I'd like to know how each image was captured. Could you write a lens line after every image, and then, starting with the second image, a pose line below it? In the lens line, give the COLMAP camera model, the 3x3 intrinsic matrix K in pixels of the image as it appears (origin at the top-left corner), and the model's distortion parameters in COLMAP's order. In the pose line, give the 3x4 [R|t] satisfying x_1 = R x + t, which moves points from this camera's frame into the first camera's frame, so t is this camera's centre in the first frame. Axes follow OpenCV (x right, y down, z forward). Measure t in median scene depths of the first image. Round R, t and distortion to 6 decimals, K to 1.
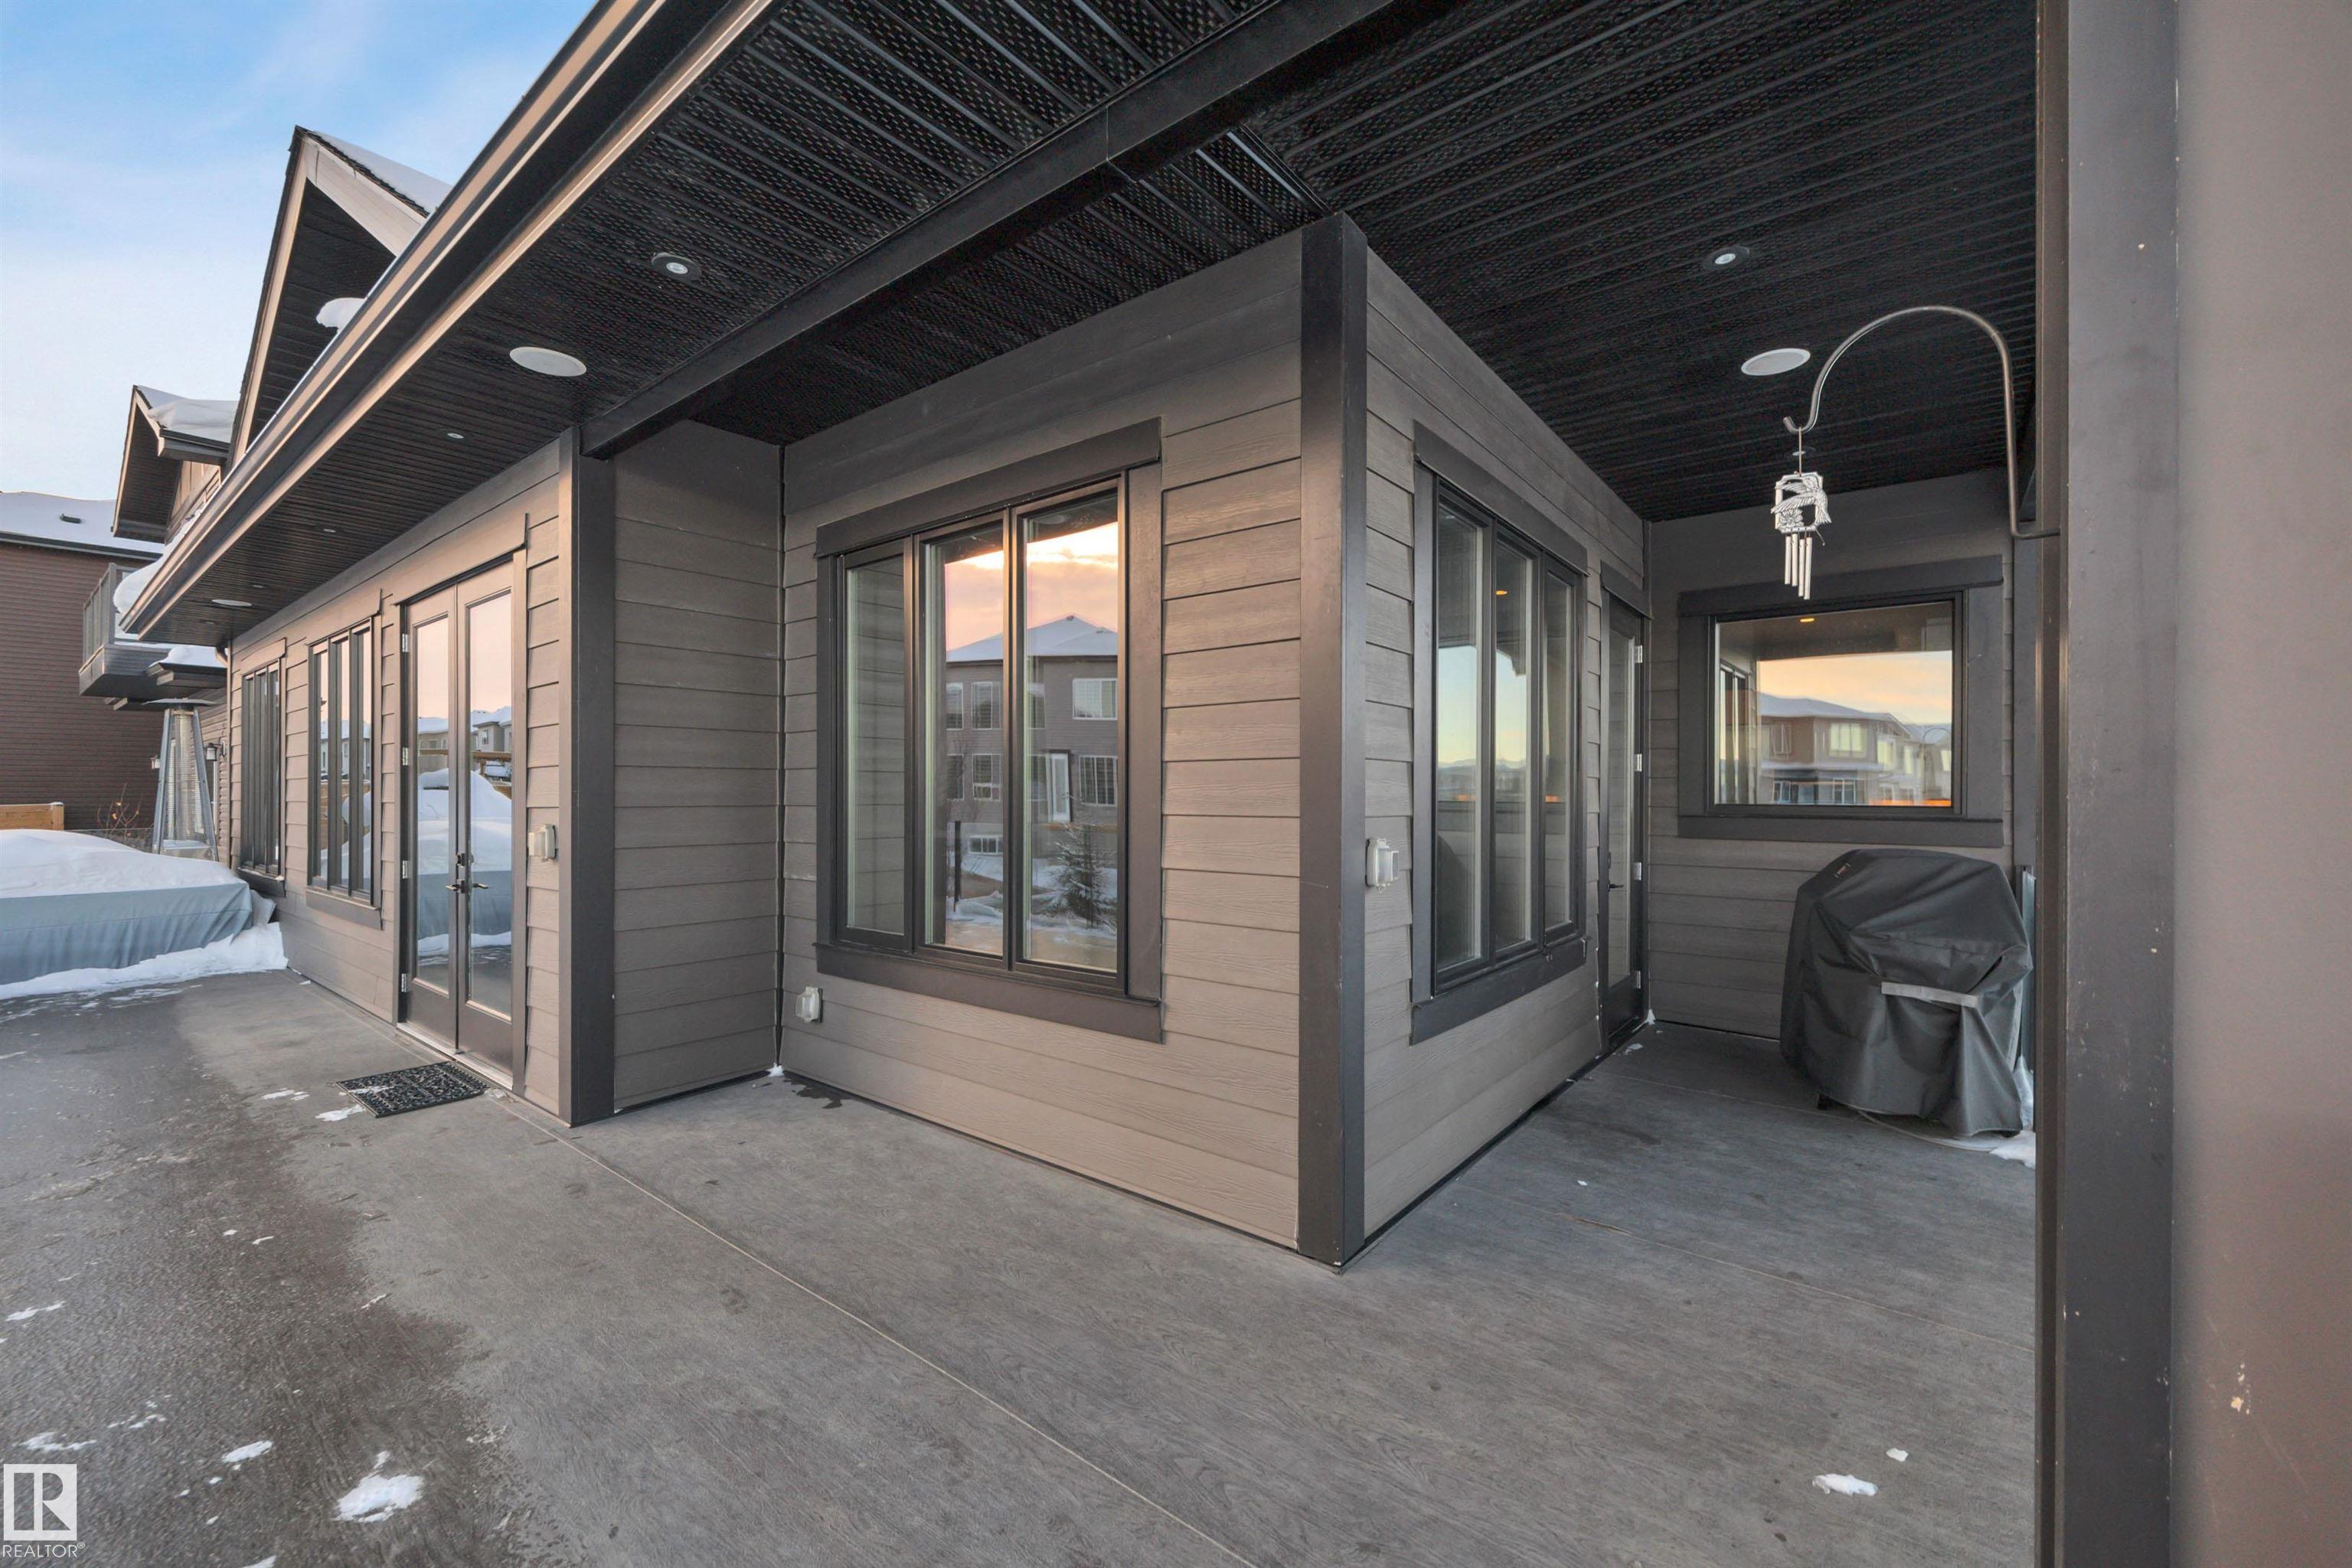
lens RADIAL K [[937.5, 0, 1180.8], [0, 937.5, 788.3], [0, 0, 1]] dist [0.000710, 0.000080]
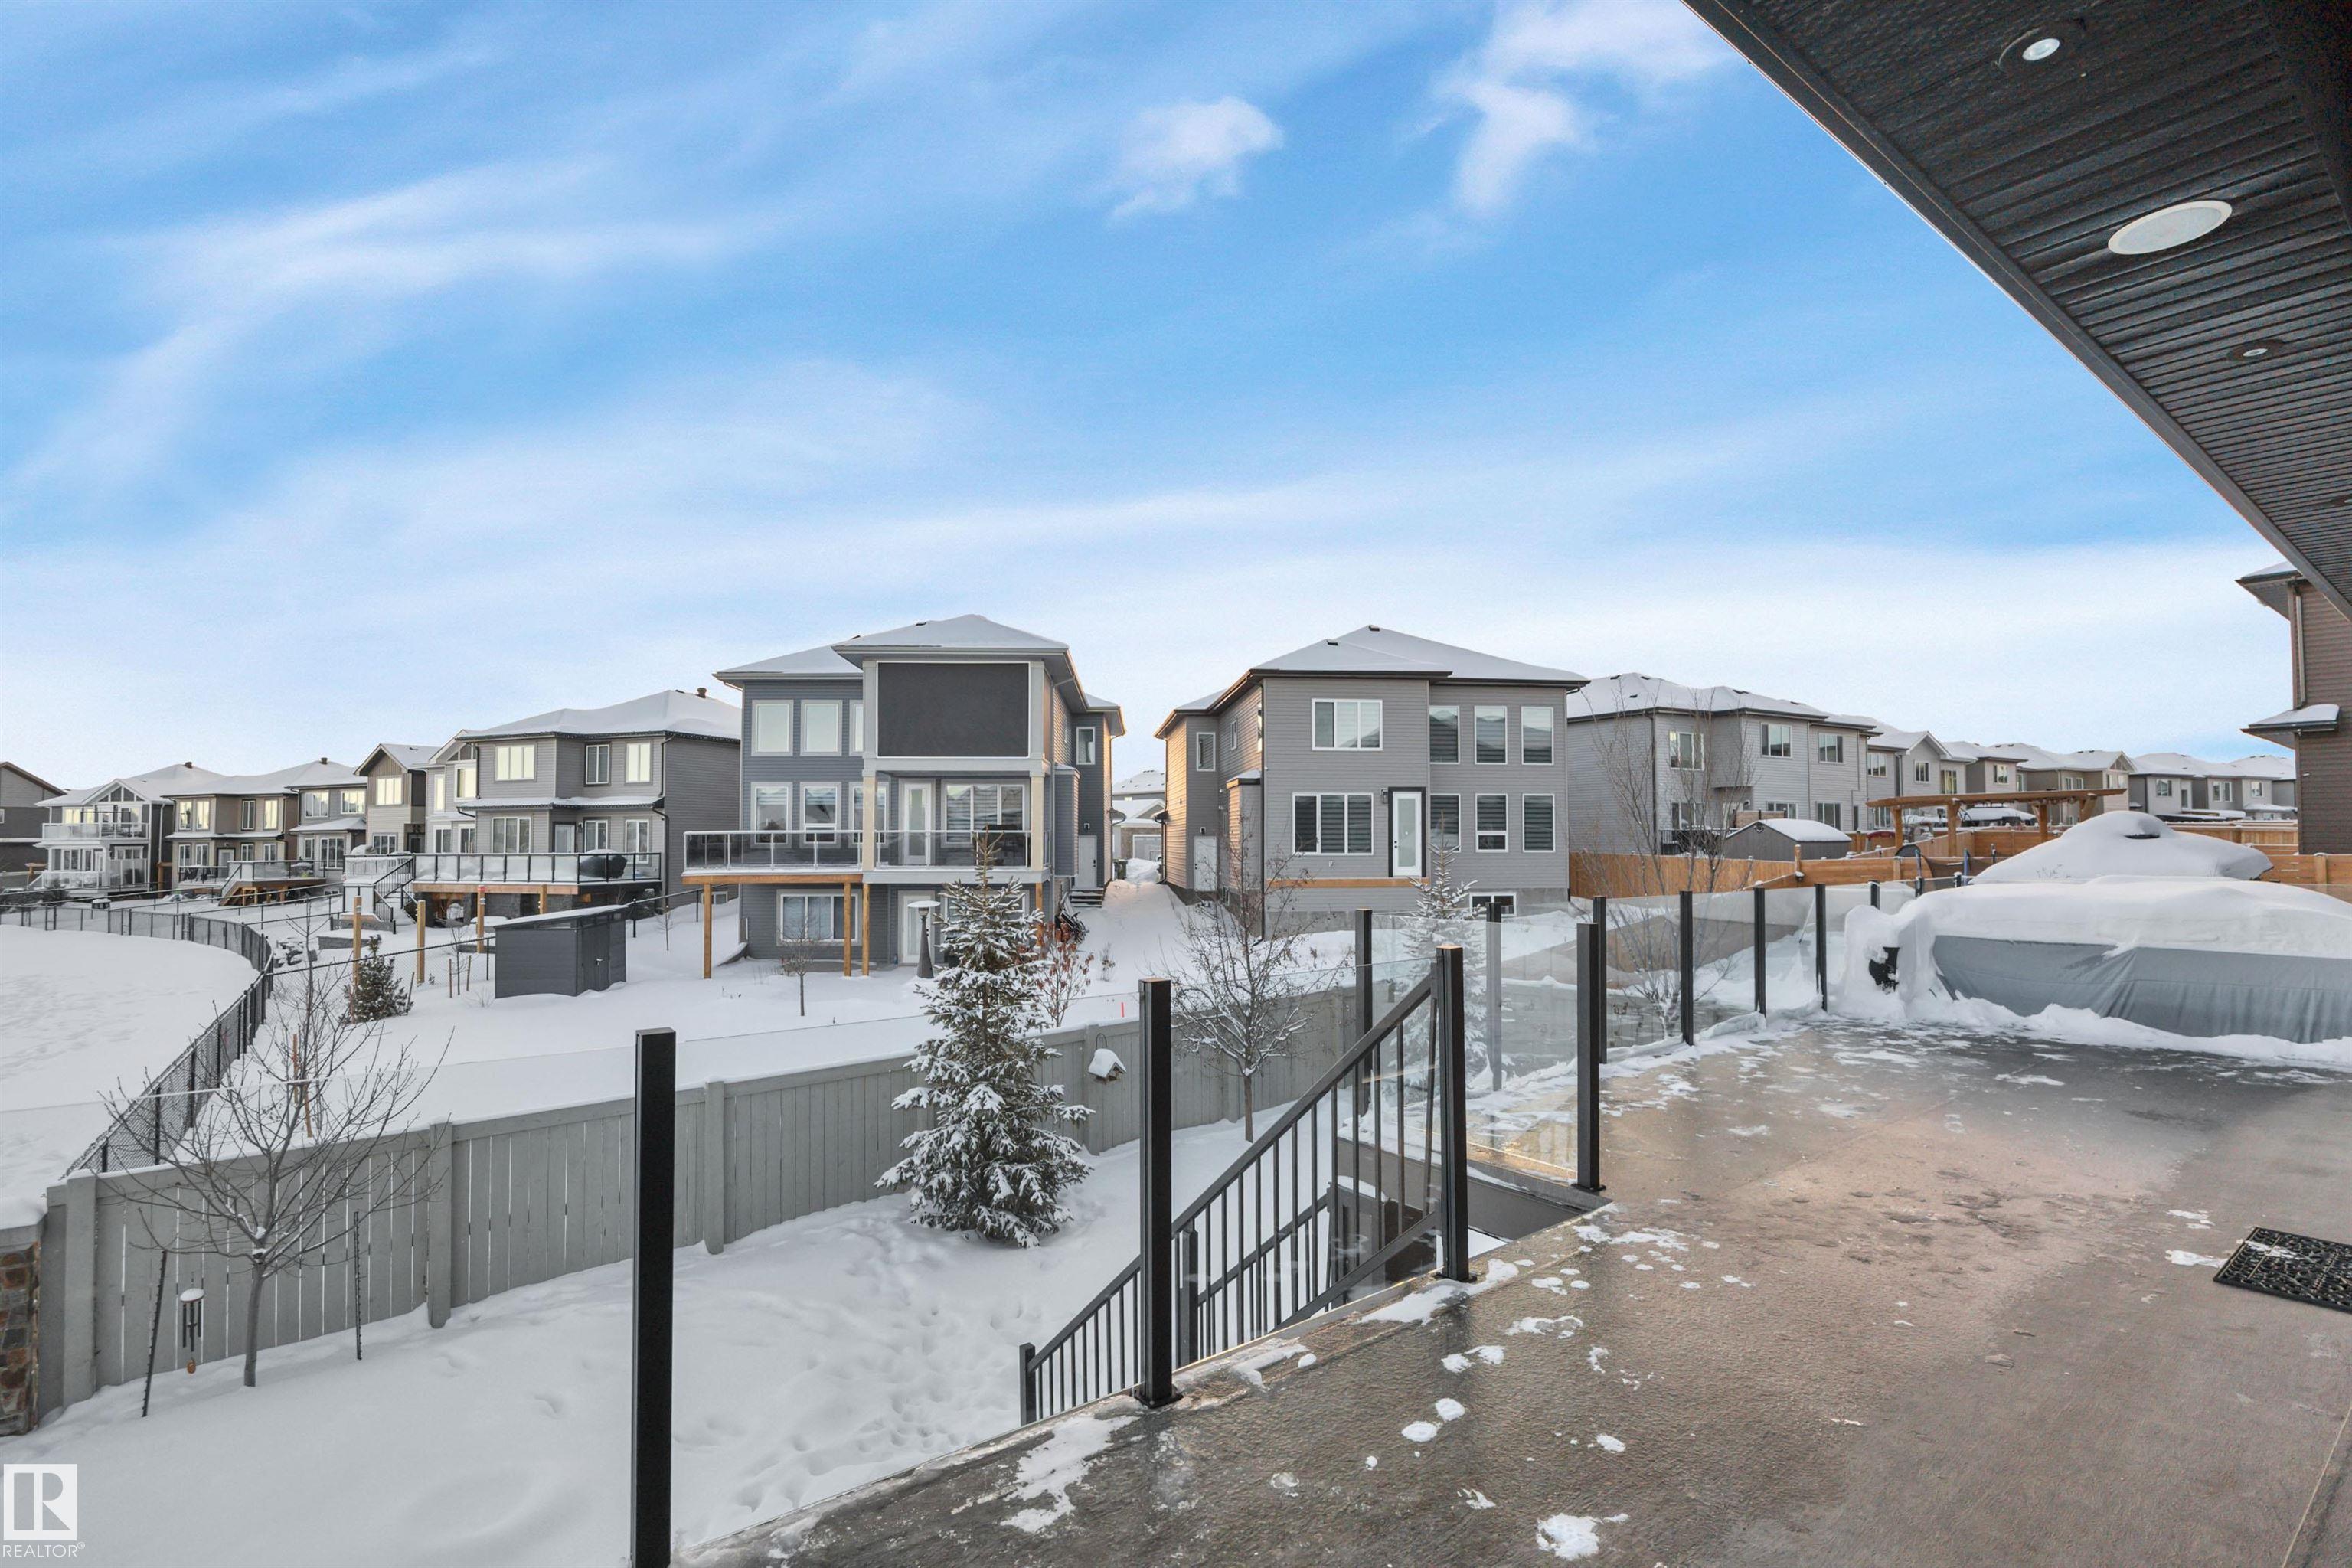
lens RADIAL K [[1077.0, 0, 1184.8], [0, 1077.0, 800.2], [0, 0, 1]] dist [0.000407, -0.000076]
pose [[-0.243637, -0.035318, -0.969223, 0.121127], [0.008655, 0.999218, -0.038586, -0.006781], [0.969828, -0.017790, -0.243140, 0.239818]]
